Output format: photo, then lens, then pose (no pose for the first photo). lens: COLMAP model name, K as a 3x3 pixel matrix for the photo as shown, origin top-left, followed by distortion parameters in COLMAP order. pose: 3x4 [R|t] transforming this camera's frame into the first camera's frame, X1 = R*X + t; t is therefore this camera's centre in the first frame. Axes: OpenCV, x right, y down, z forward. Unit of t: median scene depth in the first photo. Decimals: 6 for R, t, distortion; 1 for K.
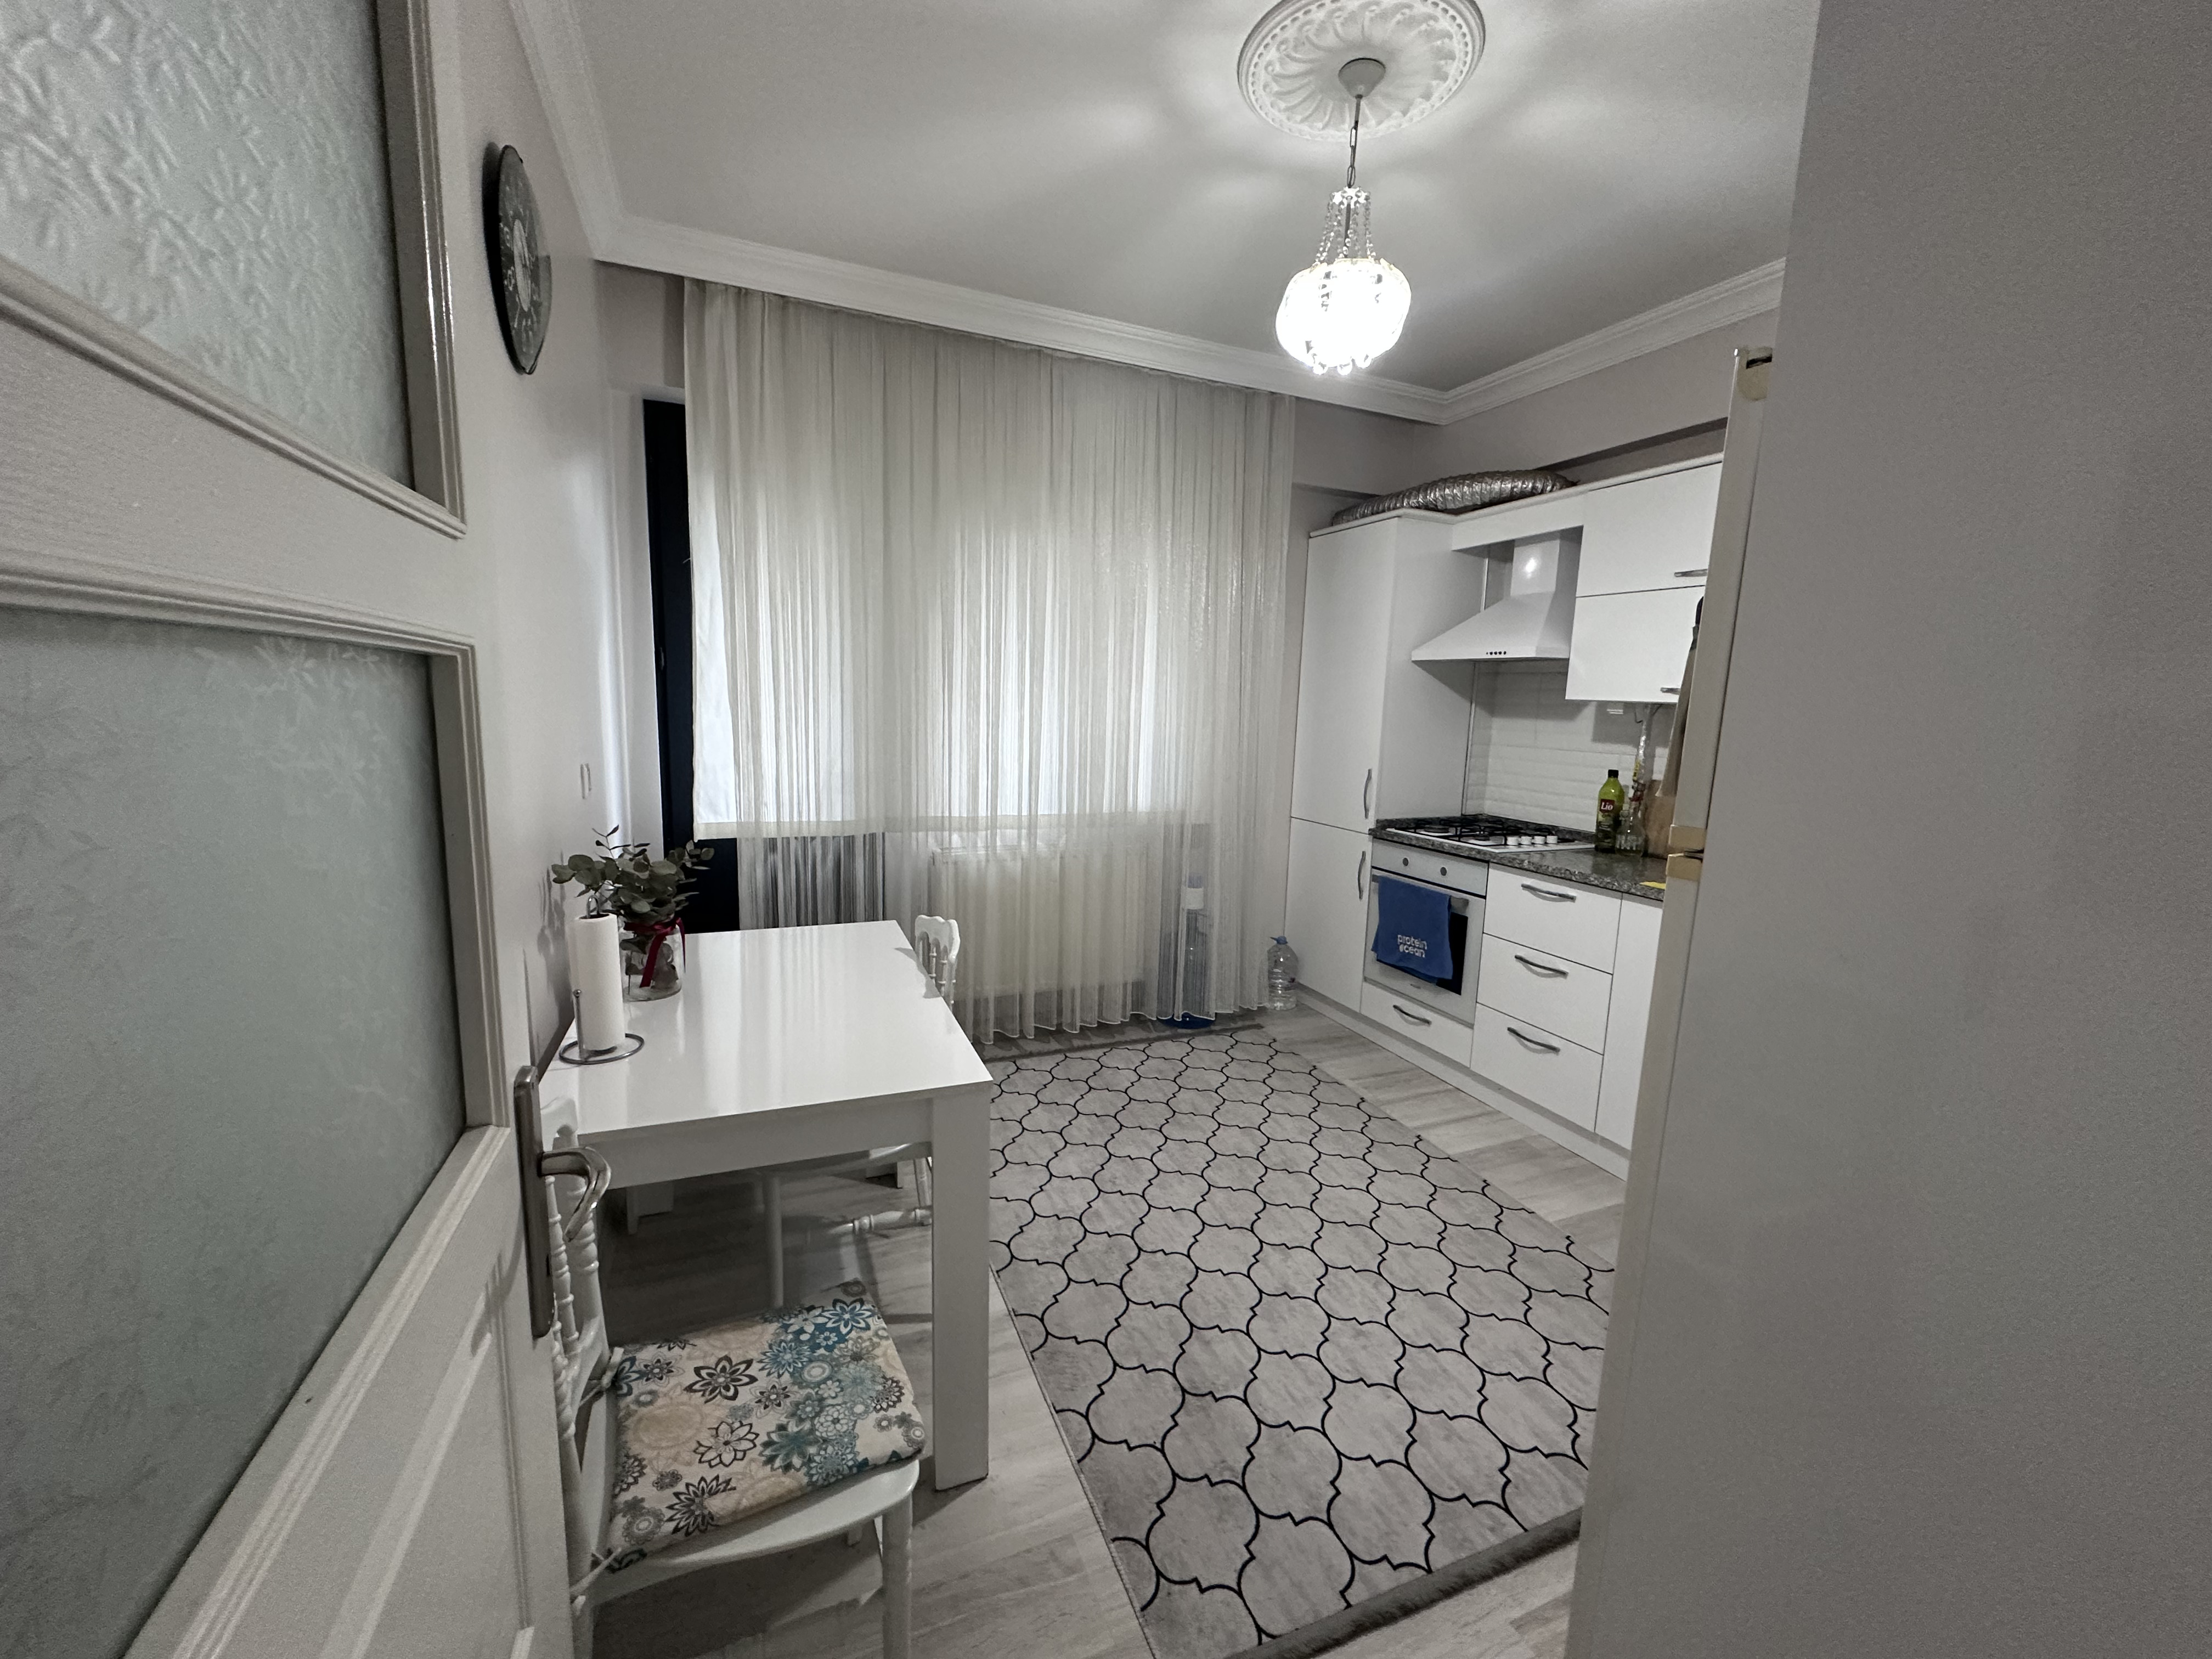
lens RADIAL K [[875.2, 0, 1104.5], [0, 875.2, 824.3], [0, 0, 1]] dist [-0.002977, 0.000791]
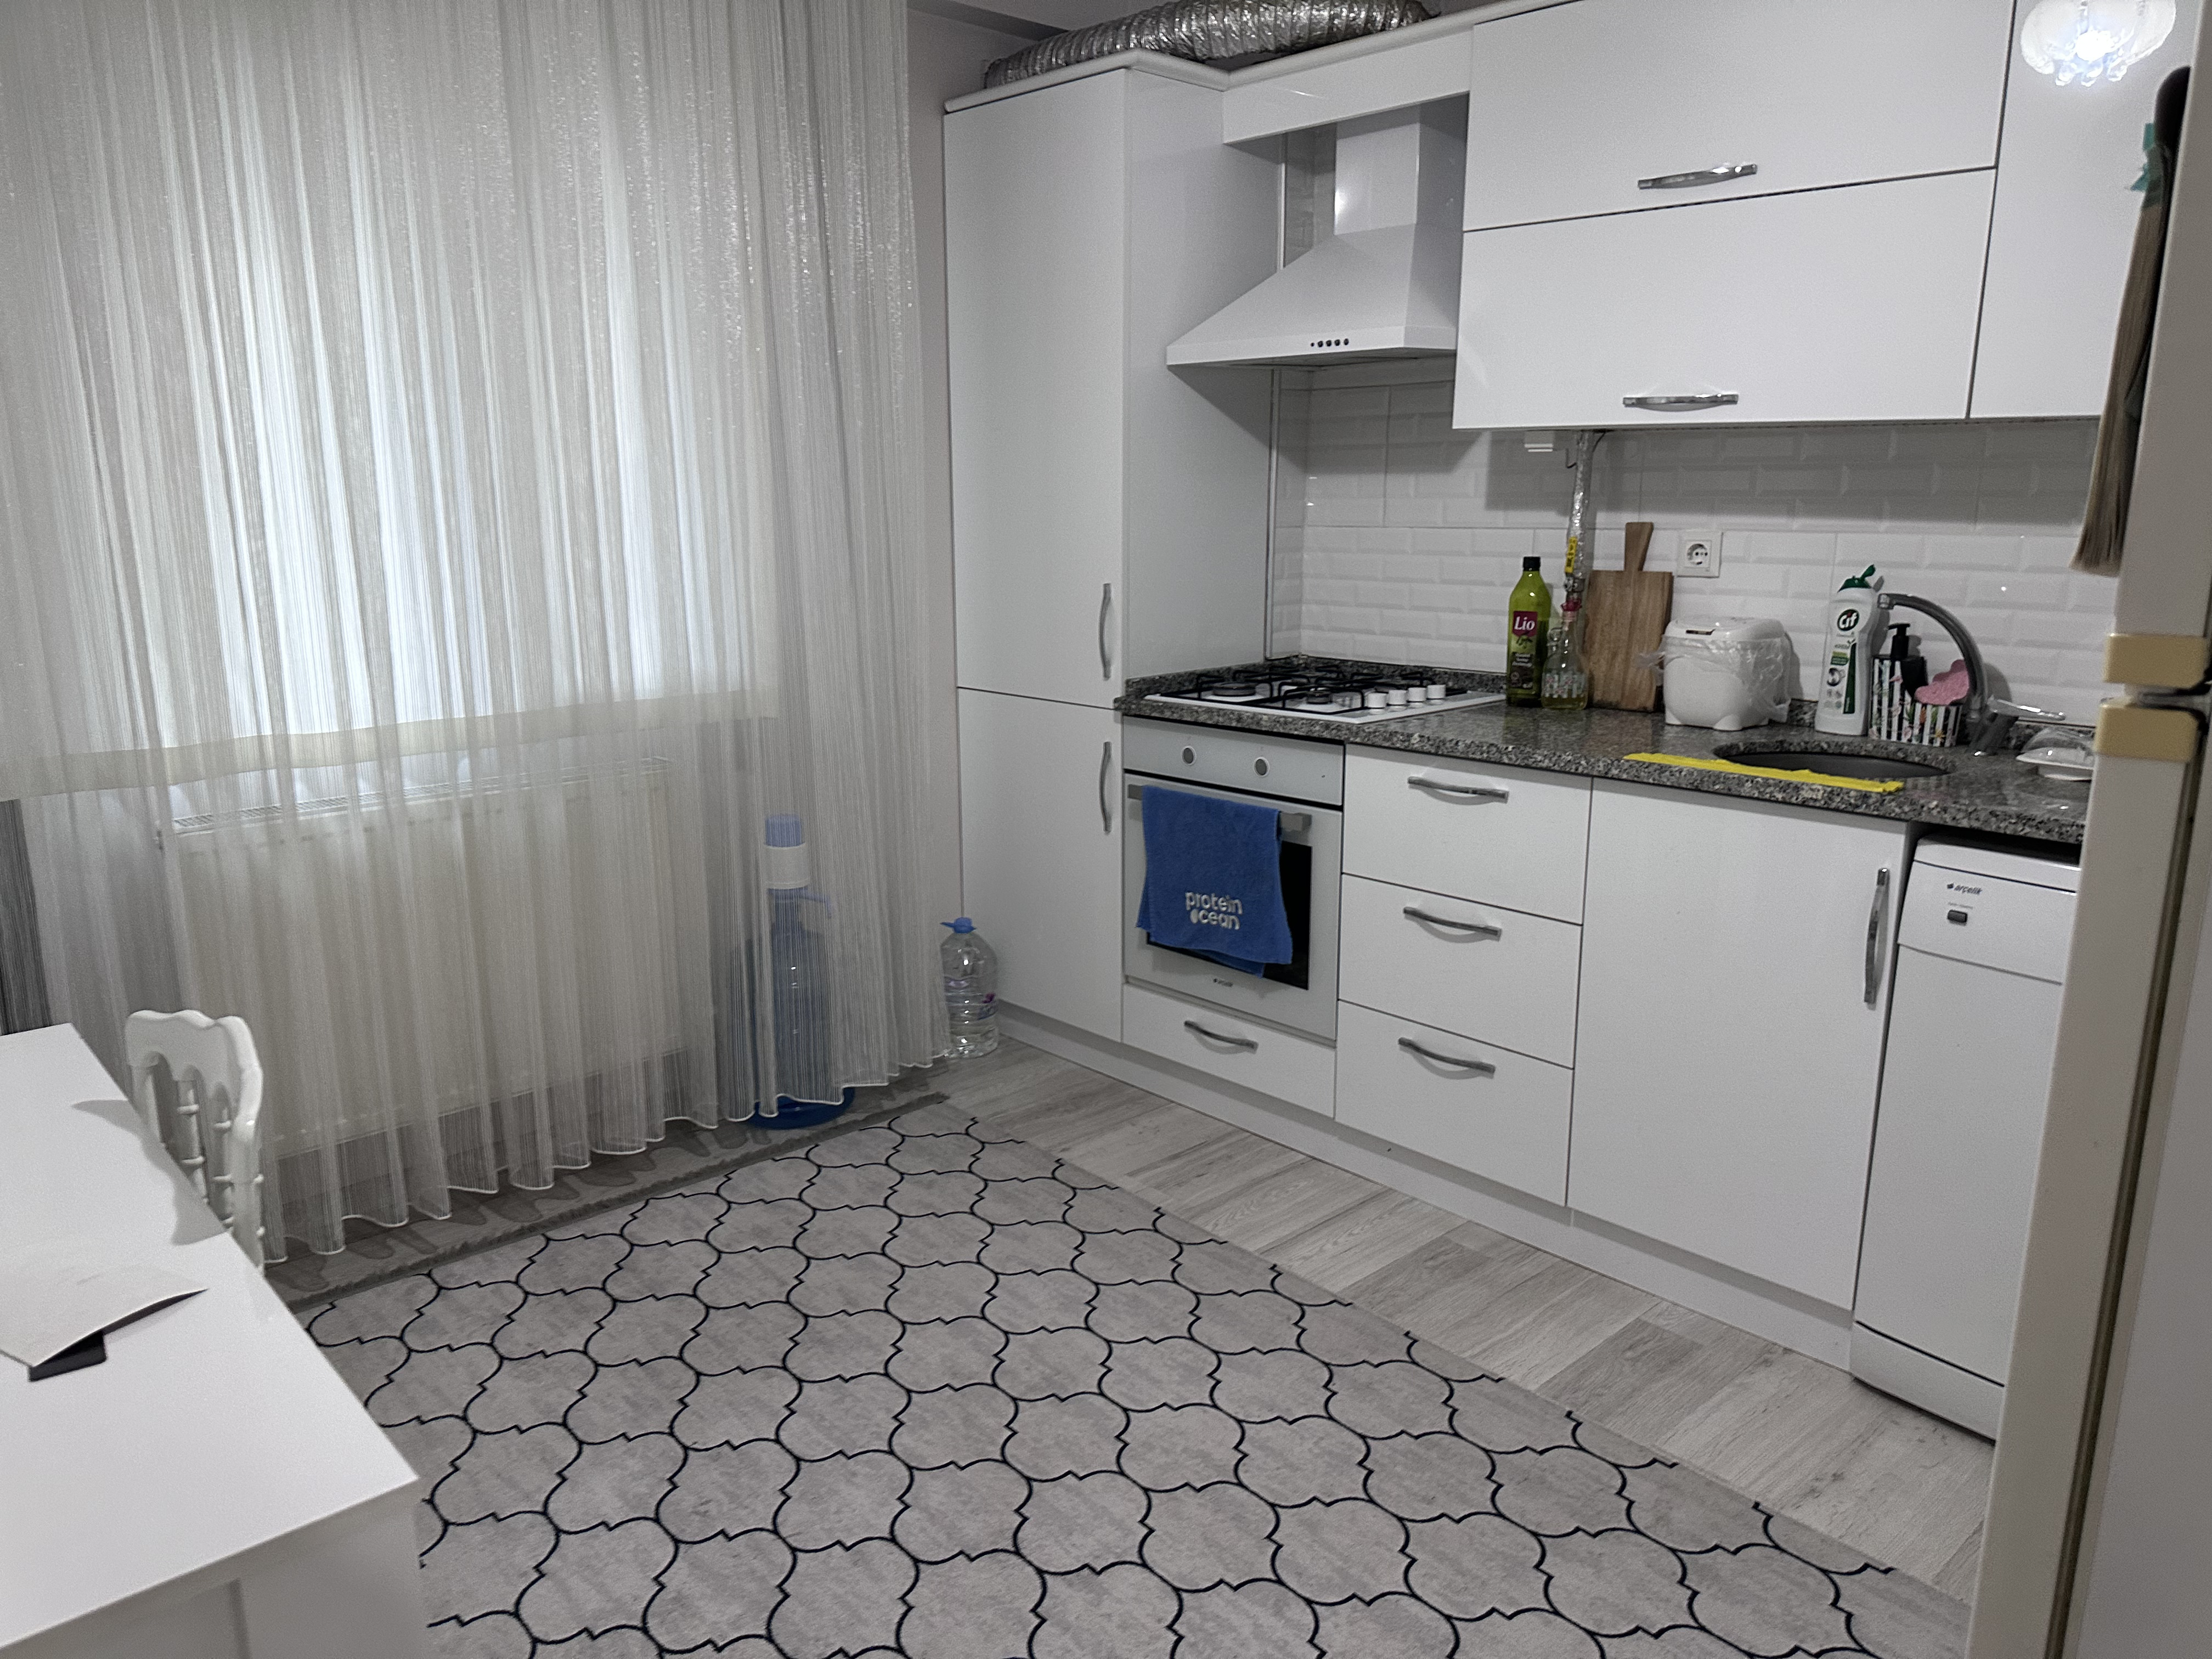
lens RADIAL K [[1547.6, 0, 1098.2], [0, 1547.6, 831.0], [0, 0, 1]] dist [0.070671, -0.076641]
pose [[0.937730, -0.107119, 0.330437, -0.023074], [0.079632, 0.992223, 0.095669, -0.005683], [-0.338115, -0.063398, 0.938967, 0.144532]]
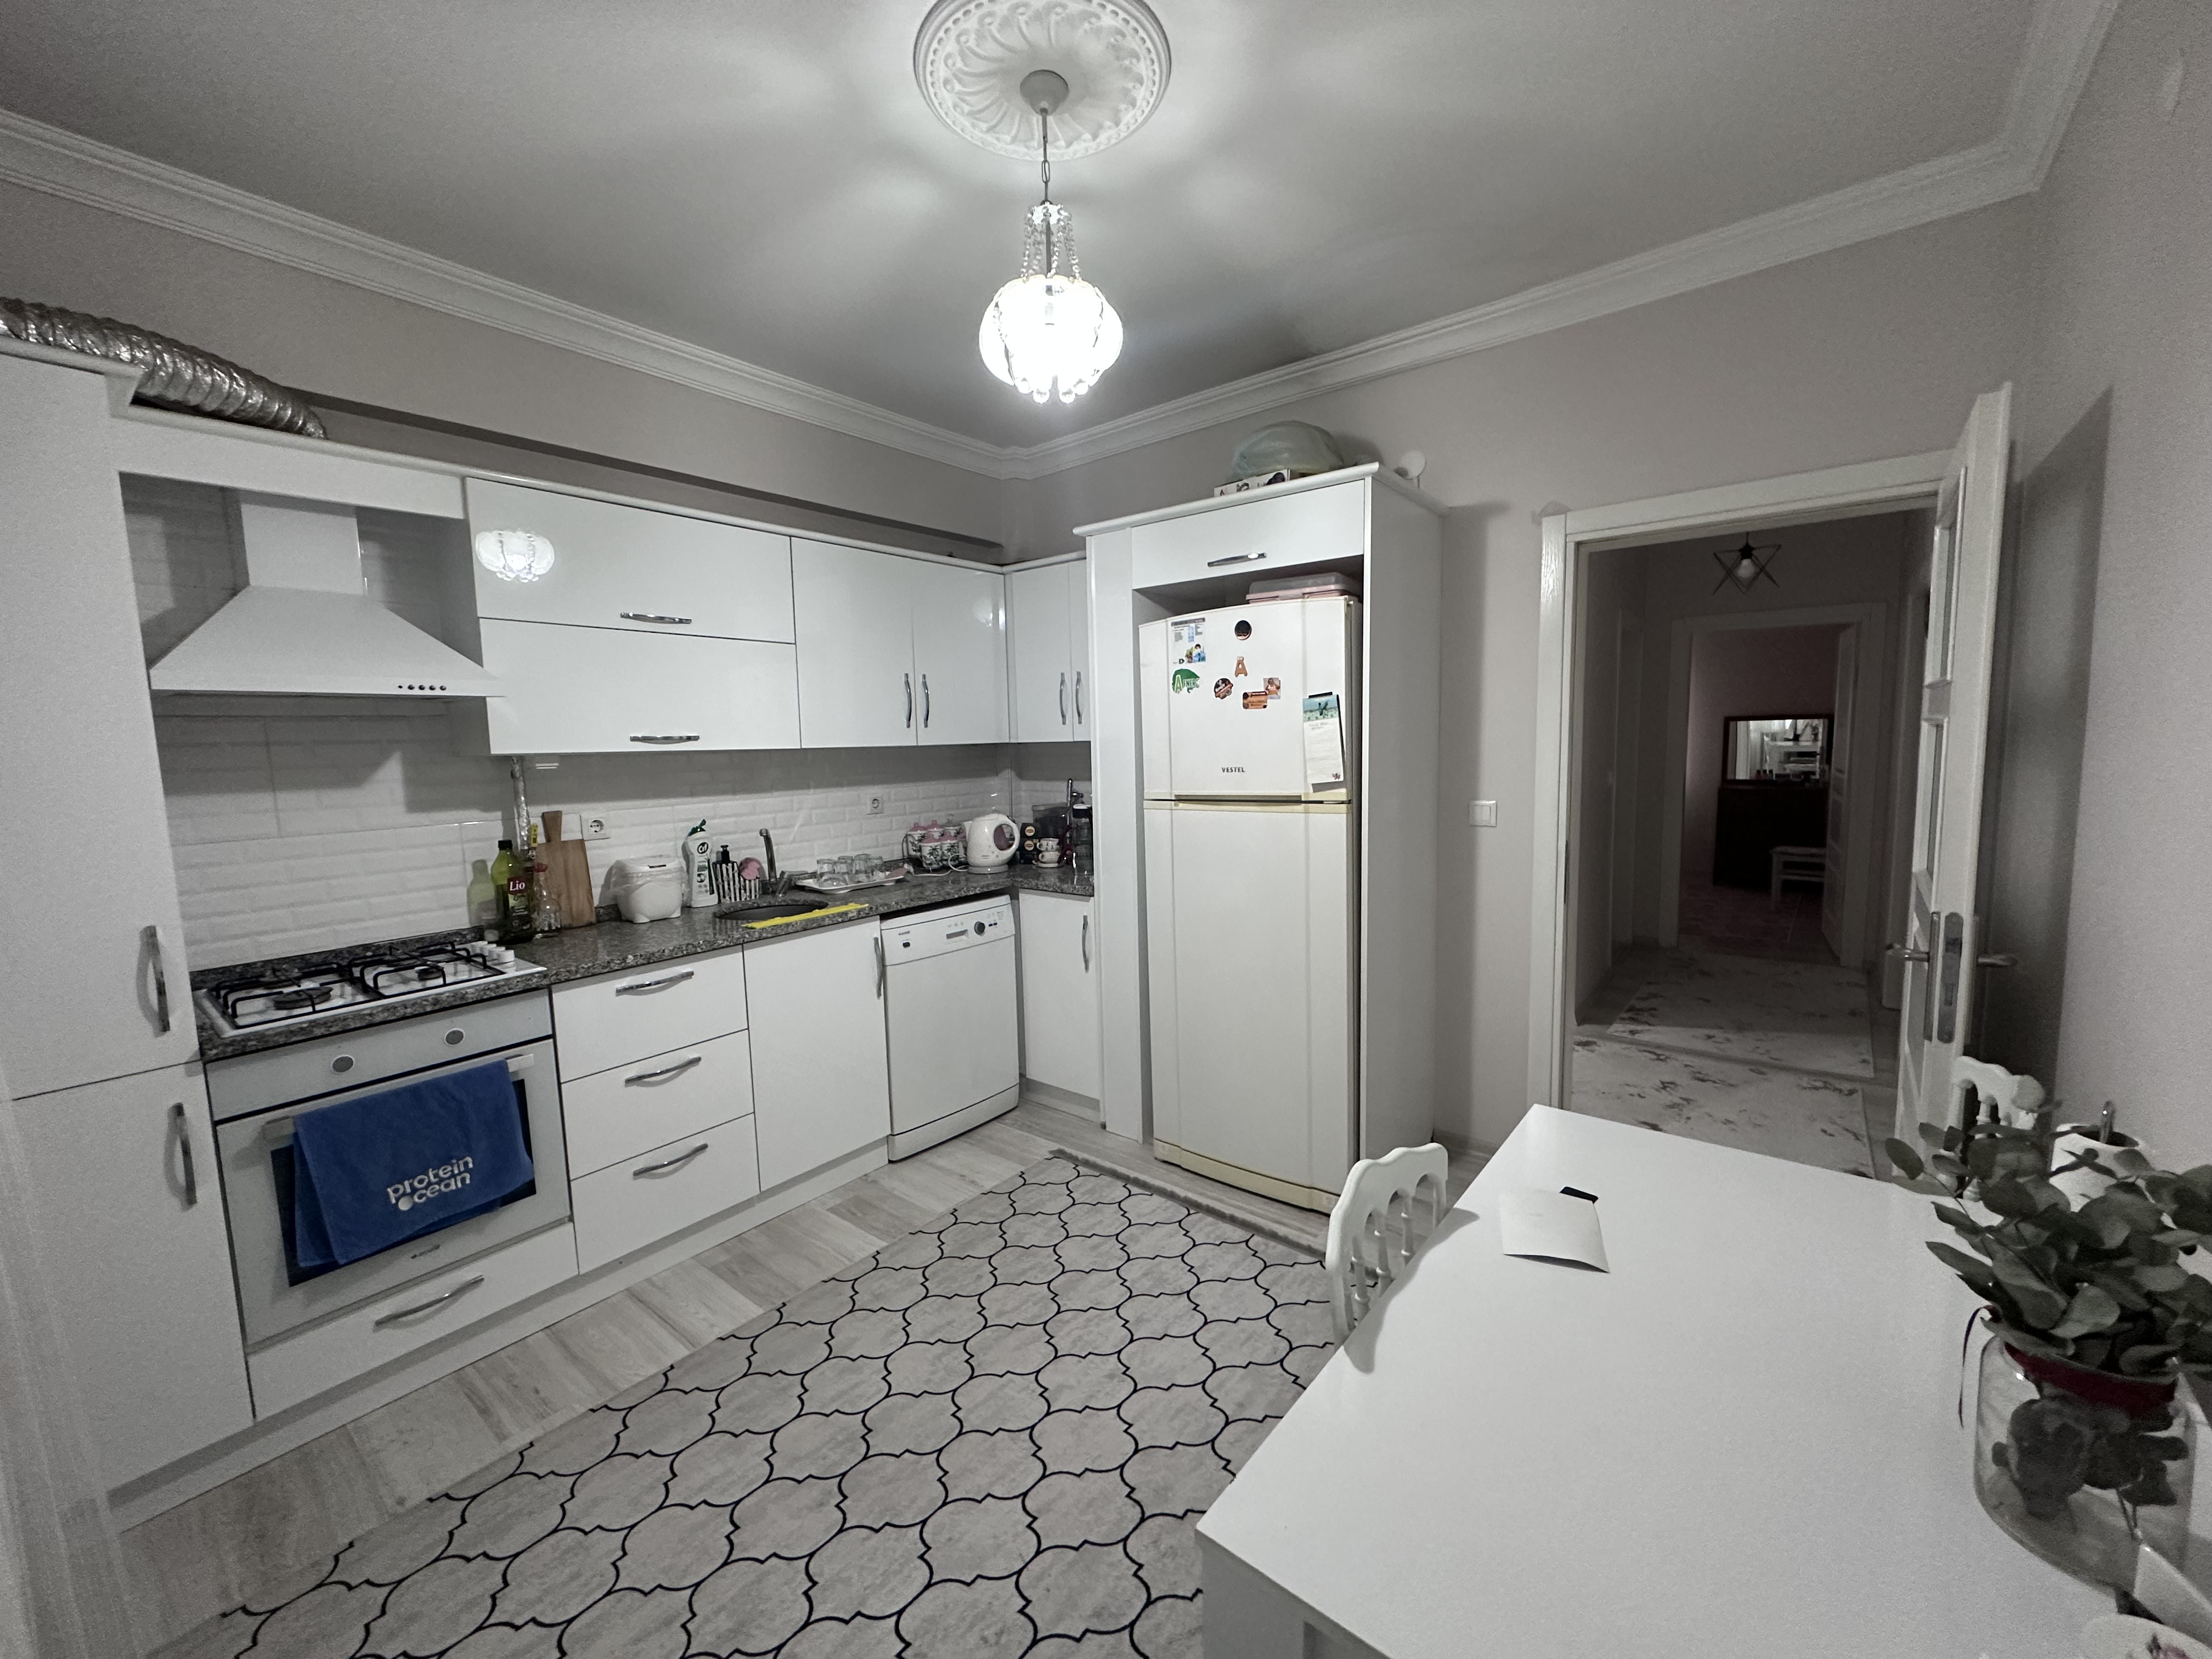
lens RADIAL K [[875.2, 0, 1103.7], [0, 875.2, 827.7], [0, 0, 1]] dist [-0.002977, 0.000791]
pose [[-0.475064, -0.105535, 0.873600, -0.354050], [0.141183, 0.970779, 0.194050, -0.145372], [-0.868552, 0.215524, -0.446282, 0.849934]]
